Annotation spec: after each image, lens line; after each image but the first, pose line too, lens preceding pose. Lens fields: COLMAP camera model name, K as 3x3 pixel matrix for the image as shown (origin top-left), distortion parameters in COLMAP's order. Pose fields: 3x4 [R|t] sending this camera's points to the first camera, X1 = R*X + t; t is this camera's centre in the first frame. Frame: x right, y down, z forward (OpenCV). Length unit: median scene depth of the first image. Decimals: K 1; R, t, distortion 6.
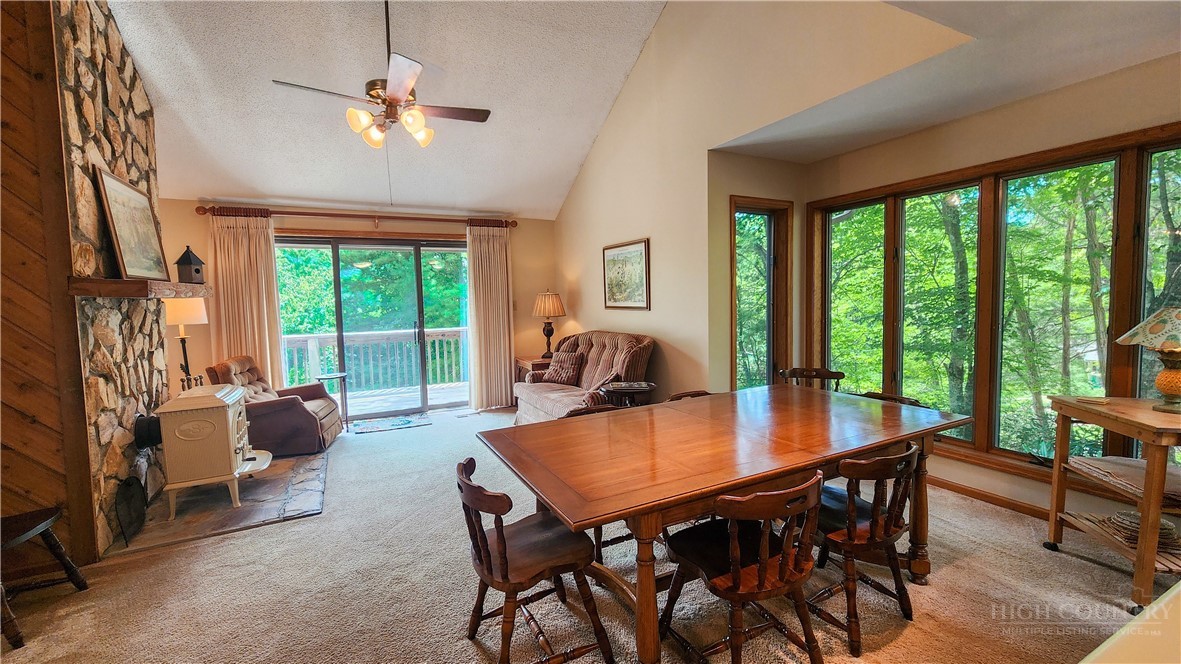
lens RADIAL K [[501.5, 0, 590.5], [0, 501.5, 332.0], [0, 0, 1]] dist [0.002623, 0.000391]
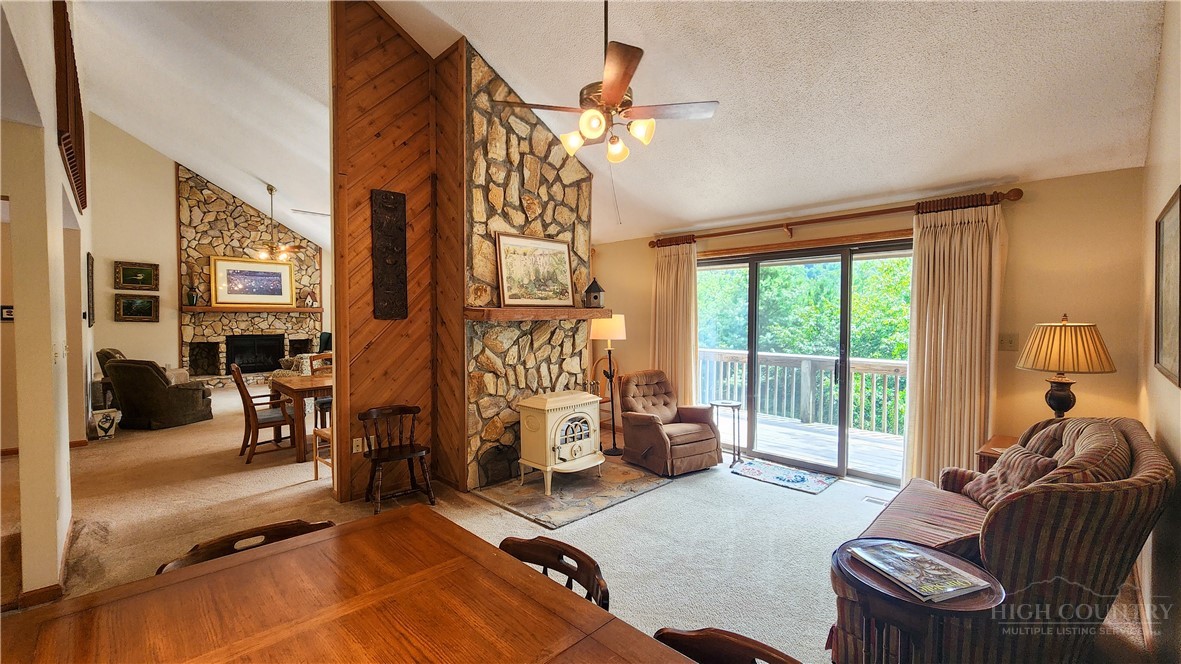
lens RADIAL K [[489.4, 0, 590.5], [0, 489.4, 332.0], [0, 0, 1]] dist [-0.000285, -0.000088]
pose [[0.286247, 0.055858, -0.956526, 0.372411], [-0.073287, 0.996651, 0.036269, -0.079526], [0.955349, 0.059719, 0.289382, 0.640502]]
